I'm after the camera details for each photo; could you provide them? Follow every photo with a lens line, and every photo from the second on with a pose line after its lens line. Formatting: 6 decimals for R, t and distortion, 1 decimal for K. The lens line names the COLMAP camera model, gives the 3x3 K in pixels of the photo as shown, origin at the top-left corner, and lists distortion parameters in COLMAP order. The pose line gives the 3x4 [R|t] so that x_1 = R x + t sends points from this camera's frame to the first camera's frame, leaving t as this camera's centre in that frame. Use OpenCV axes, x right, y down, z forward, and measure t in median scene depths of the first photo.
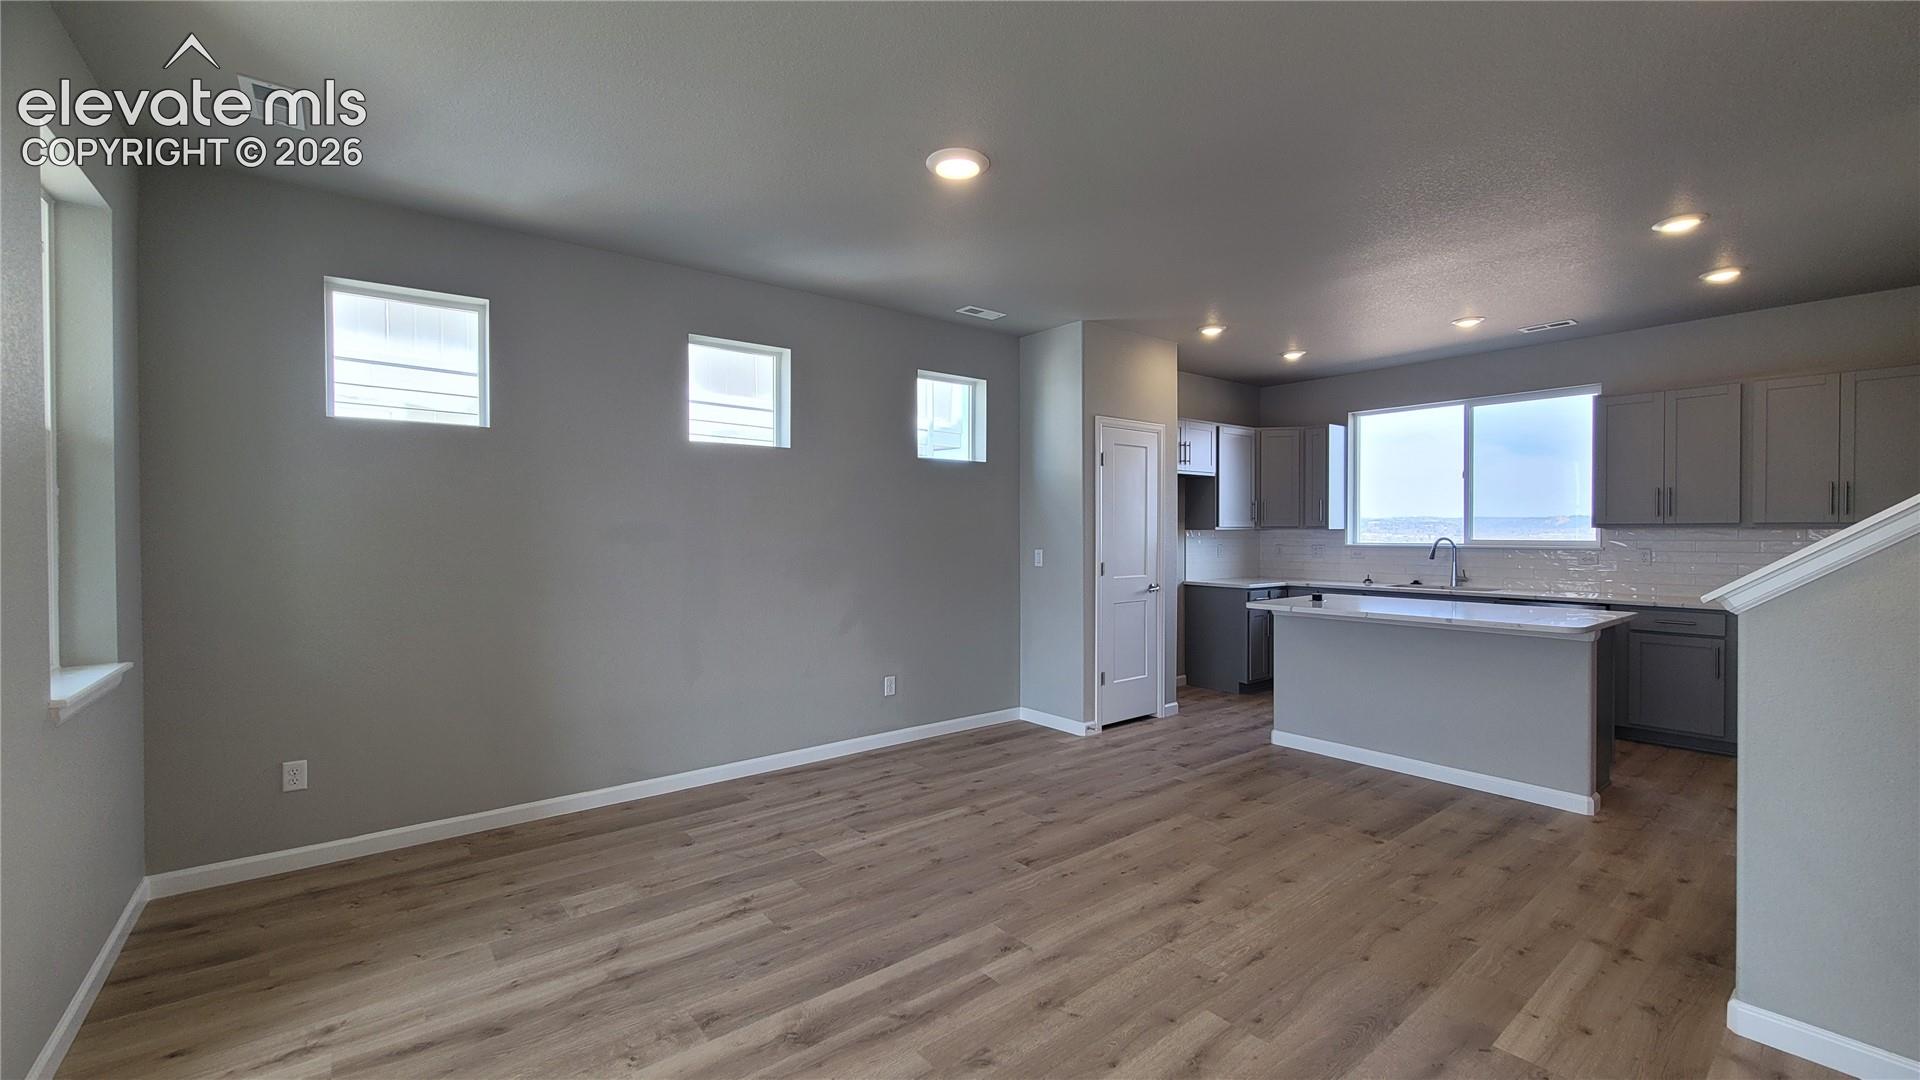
lens RADIAL K [[782.5, 0, 971.0], [0, 782.5, 541.7], [0, 0, 1]] dist [-0.000297, -0.000002]
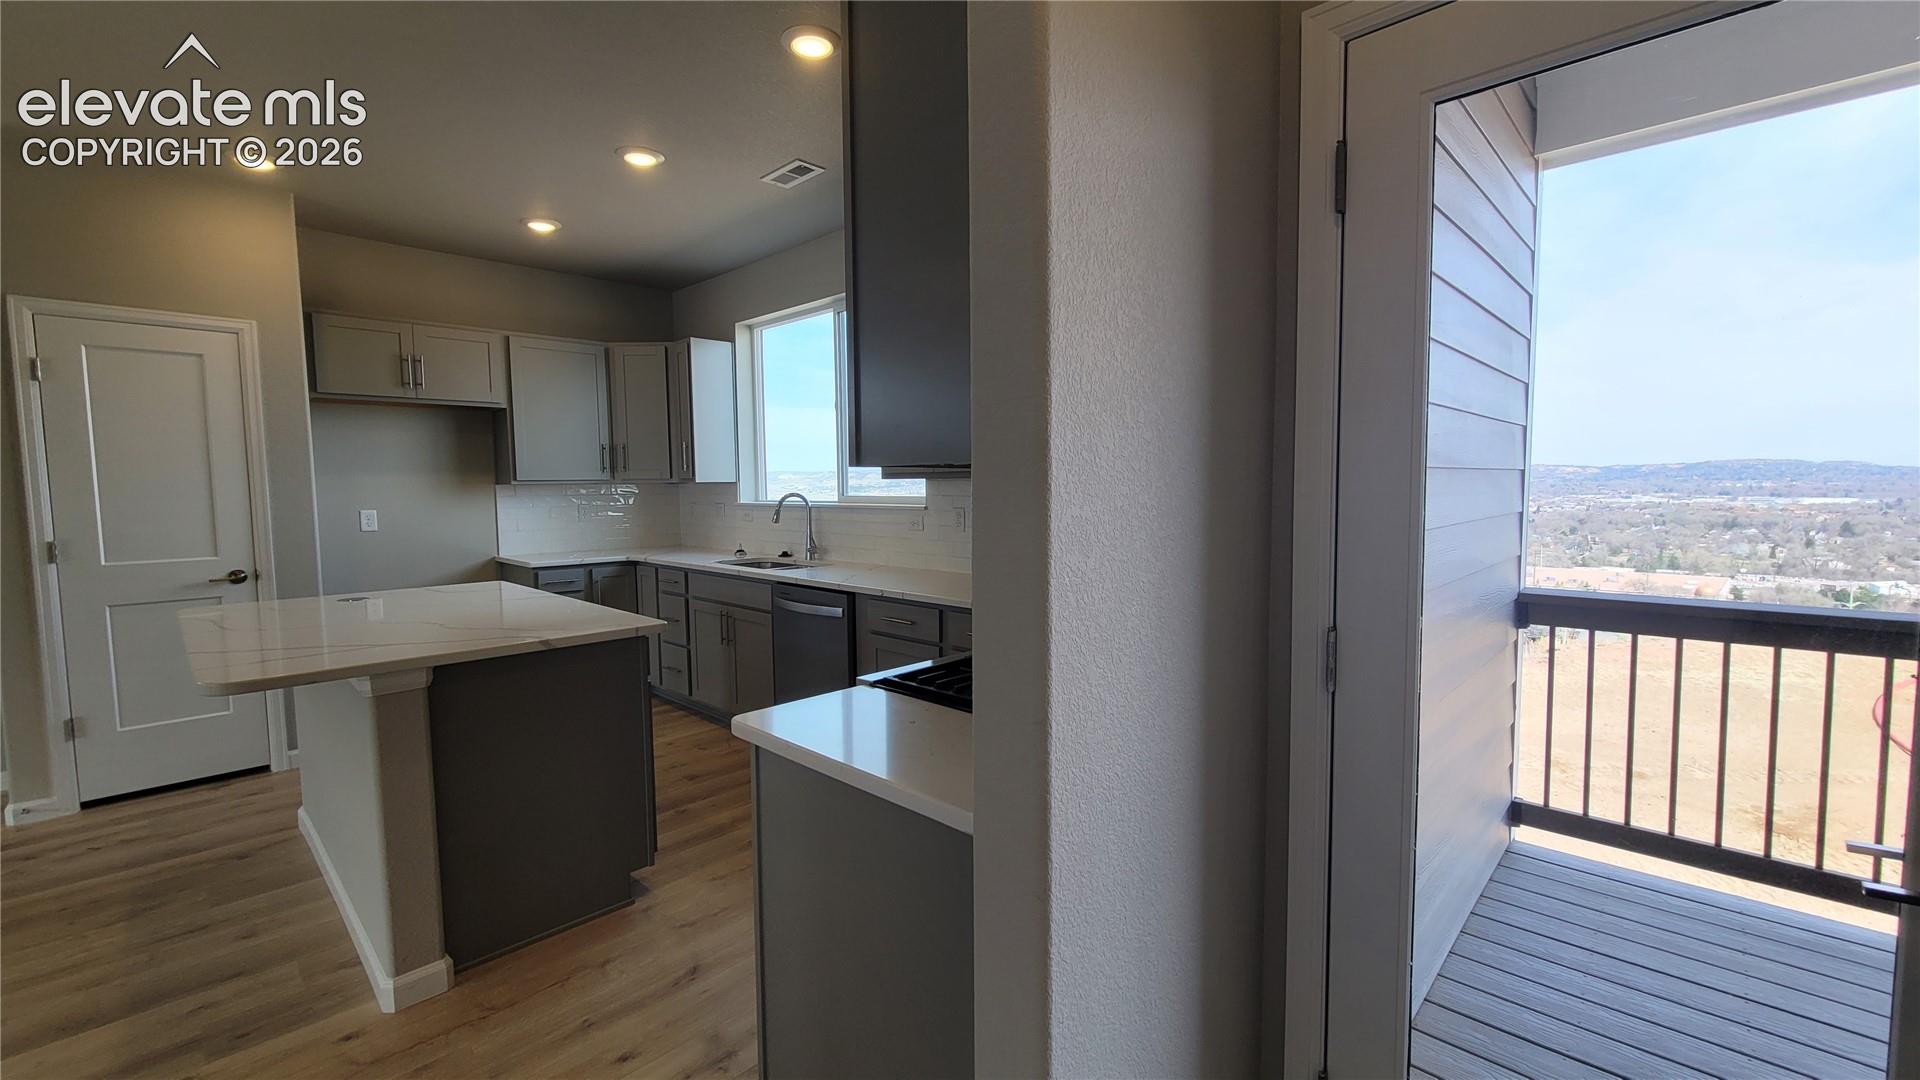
lens RADIAL K [[782.5, 0, 964.7], [0, 782.5, 541.2], [0, 0, 1]] dist [-0.000297, -0.000002]
pose [[0.991963, -0.017887, 0.125261, 0.646210], [0.010632, 0.998240, 0.058350, -0.000969], [-0.126084, -0.056550, 0.990406, 0.250396]]
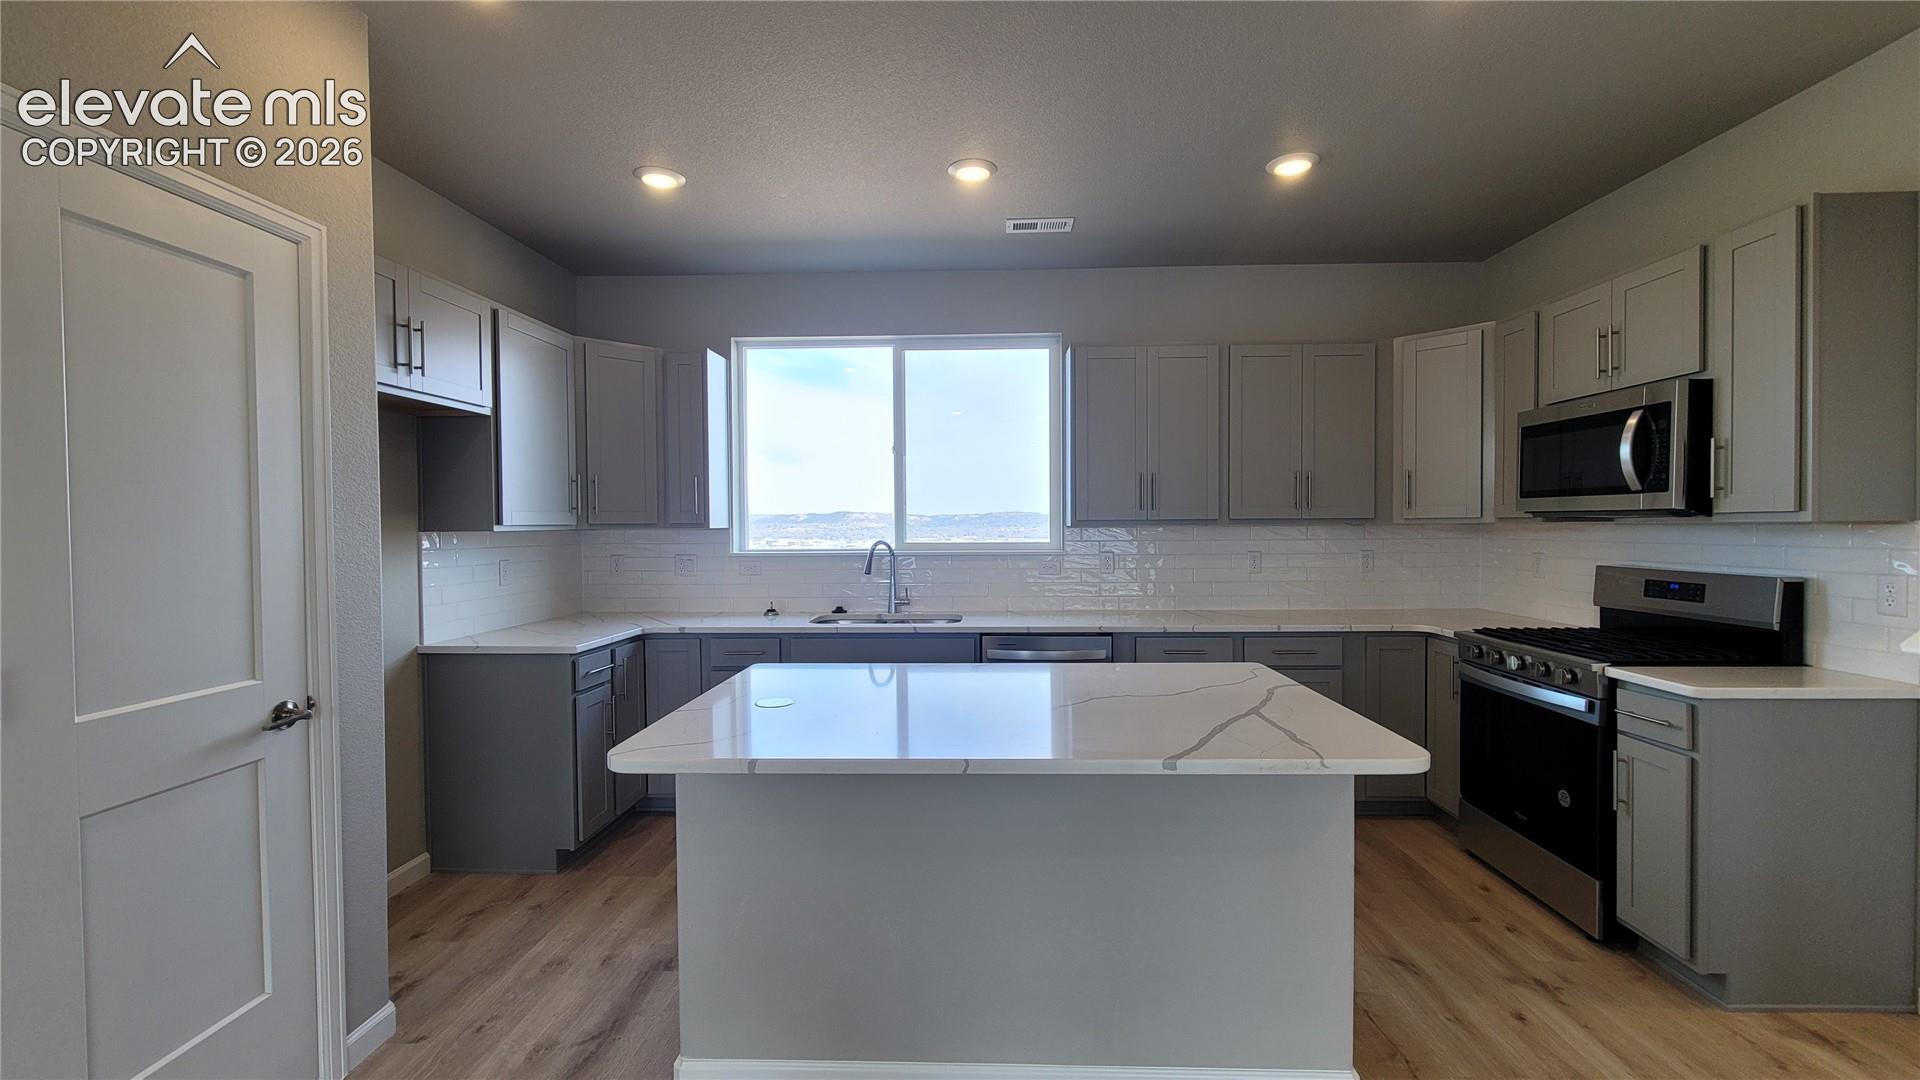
lens RADIAL K [[782.5, 0, 970.3], [0, 782.5, 543.2], [0, 0, 1]] dist [-0.000297, -0.000002]
pose [[0.653314, -0.021481, 0.756782, 0.149734], [0.016813, 0.999763, 0.013864, -0.010417], [-0.756900, 0.003666, 0.653520, 0.496794]]
